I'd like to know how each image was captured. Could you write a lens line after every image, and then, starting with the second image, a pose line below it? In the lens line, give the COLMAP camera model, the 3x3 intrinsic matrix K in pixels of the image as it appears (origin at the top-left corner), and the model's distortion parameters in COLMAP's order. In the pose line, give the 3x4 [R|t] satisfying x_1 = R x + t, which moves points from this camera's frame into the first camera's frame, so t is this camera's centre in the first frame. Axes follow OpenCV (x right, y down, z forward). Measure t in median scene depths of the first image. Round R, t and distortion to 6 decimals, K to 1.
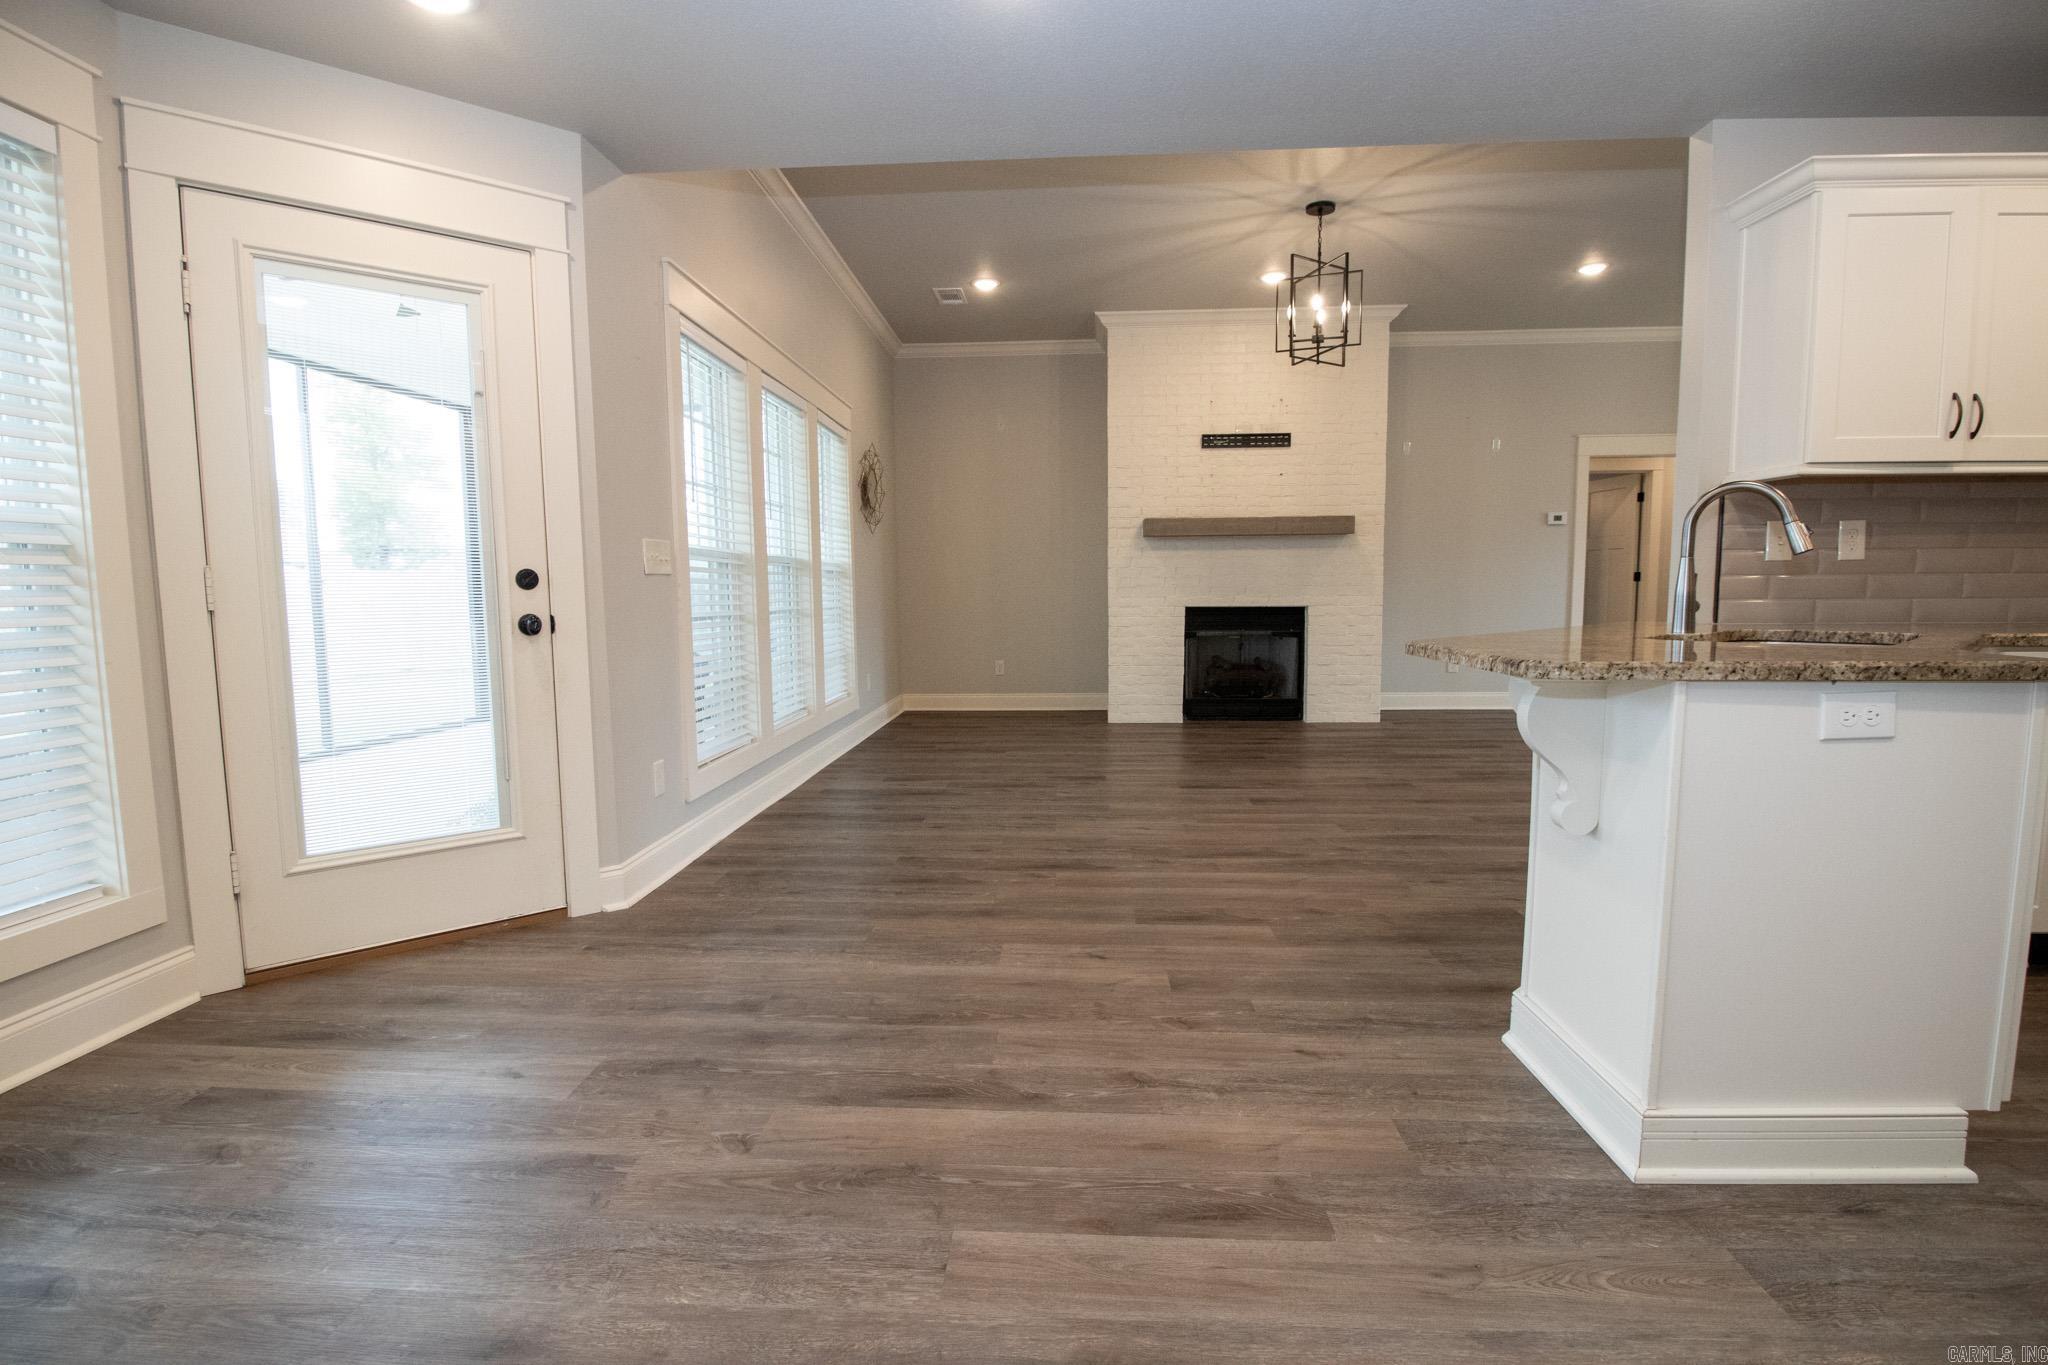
lens RADIAL K [[953.9, 0, 1027.5], [0, 953.9, 679.2], [0, 0, 1]] dist [-0.000309, -0.007798]
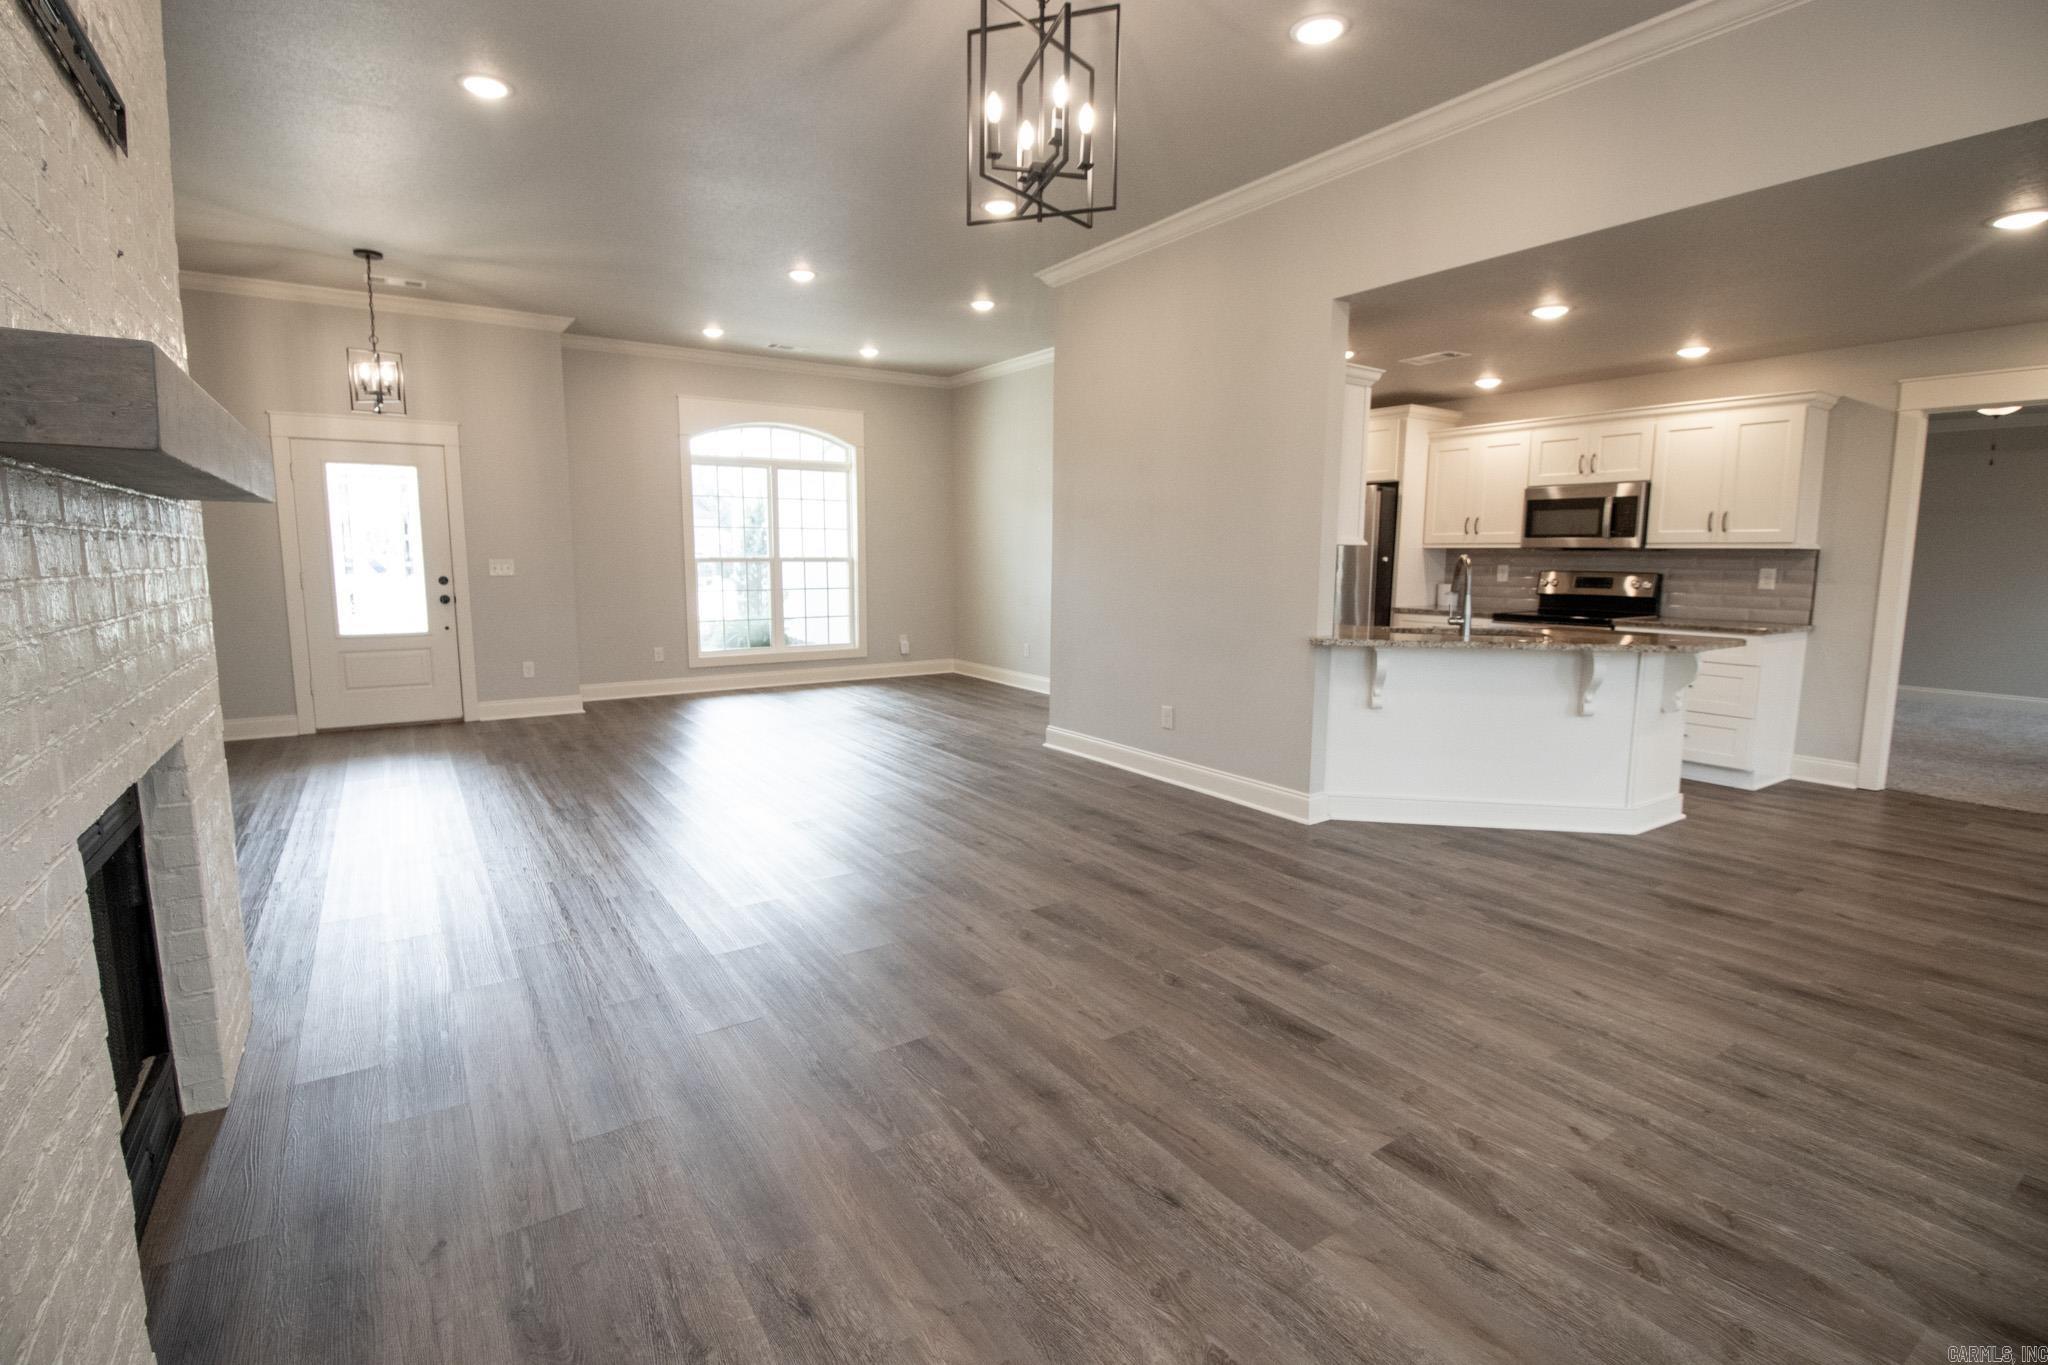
lens RADIAL K [[953.9, 0, 1022.0], [0, 953.9, 671.0], [0, 0, 1]] dist [-0.000309, -0.007798]
pose [[-0.599000, -0.090919, 0.795571, -0.260180], [0.078292, 0.982123, 0.171186, -0.354091], [-0.796912, 0.164827, -0.581174, 2.671753]]
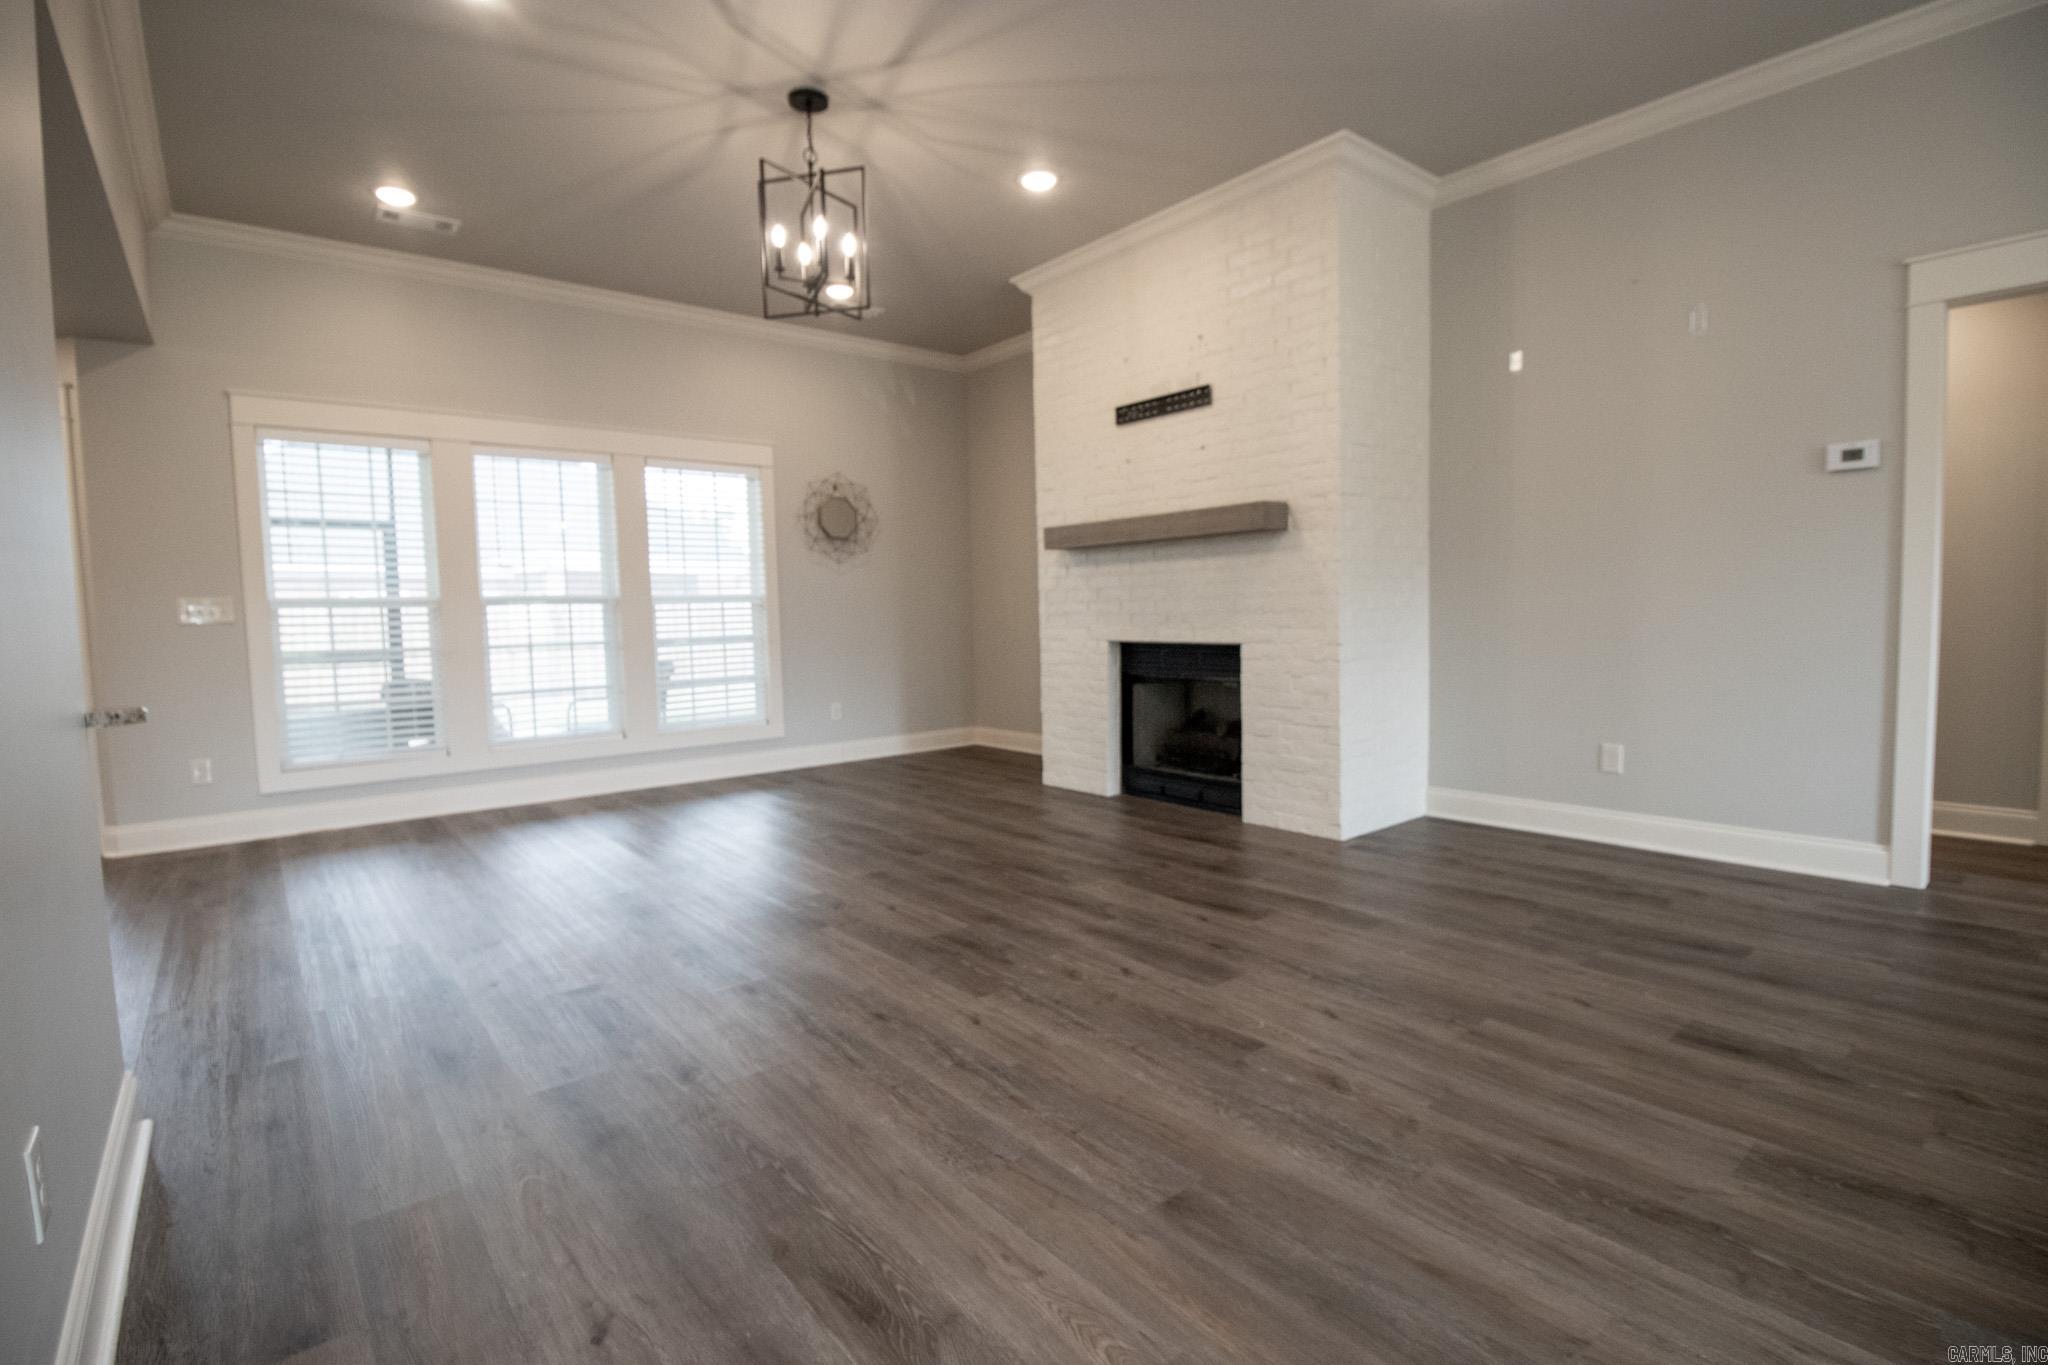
lens RADIAL K [[953.9, 0, 1019.2], [0, 953.9, 679.7], [0, 0, 1]] dist [-0.000309, -0.007798]
pose [[0.672630, 0.050272, -0.738270, 1.884622], [-0.053289, 0.998390, 0.019434, -0.159093], [0.738058, 0.026270, 0.674226, 1.259509]]
